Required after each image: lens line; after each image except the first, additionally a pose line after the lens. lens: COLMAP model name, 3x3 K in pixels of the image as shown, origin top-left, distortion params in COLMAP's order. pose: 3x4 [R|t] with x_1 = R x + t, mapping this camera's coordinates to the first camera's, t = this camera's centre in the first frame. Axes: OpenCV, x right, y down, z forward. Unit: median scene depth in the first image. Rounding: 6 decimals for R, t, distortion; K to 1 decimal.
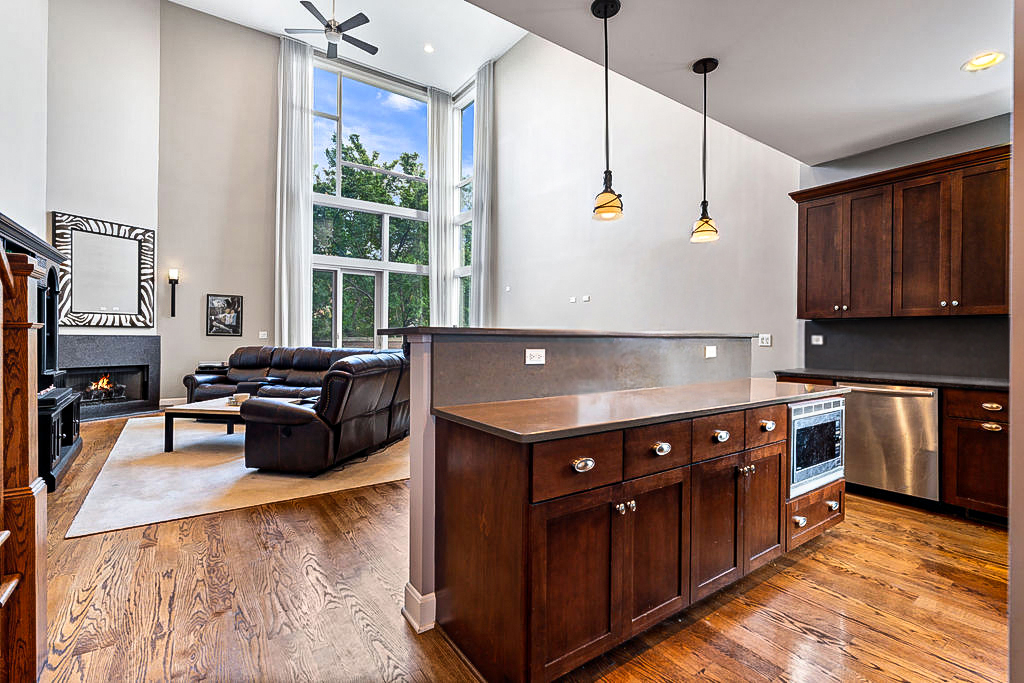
lens RADIAL K [[464.7, 0, 516.4], [0, 464.7, 337.5], [0, 0, 1]] dist [0.004683, -0.000430]
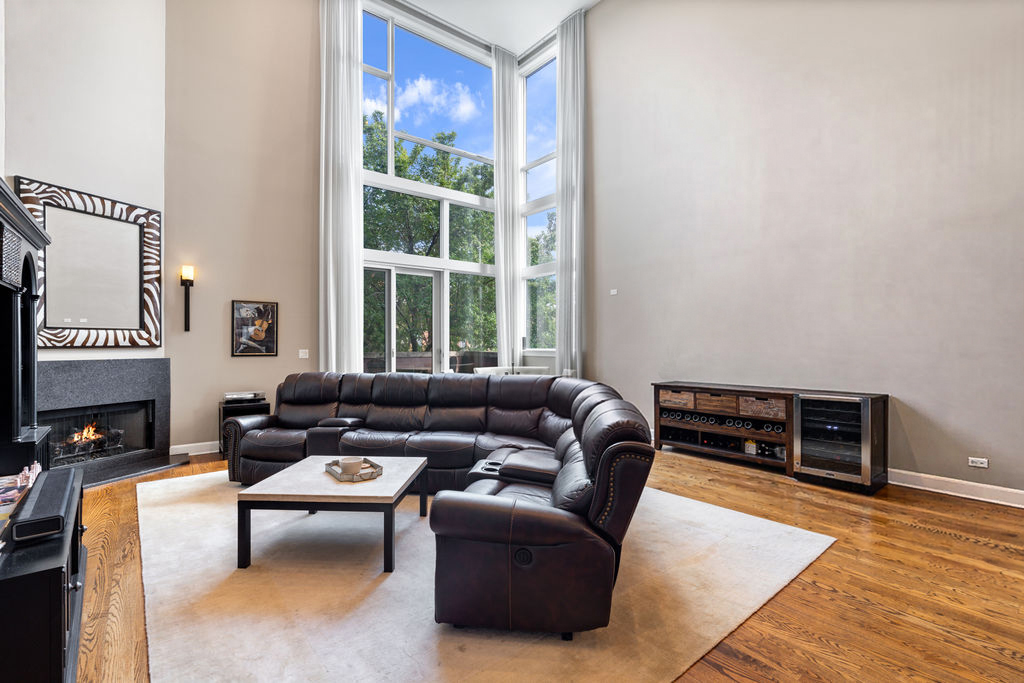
lens RADIAL K [[464.7, 0, 513.5], [0, 464.7, 343.2], [0, 0, 1]] dist [0.004683, -0.000430]
pose [[0.997955, -0.010081, 0.063128, -0.281017], [0.010174, 0.999948, -0.001156, -0.020679], [-0.063113, 0.001796, 0.998005, 0.249129]]
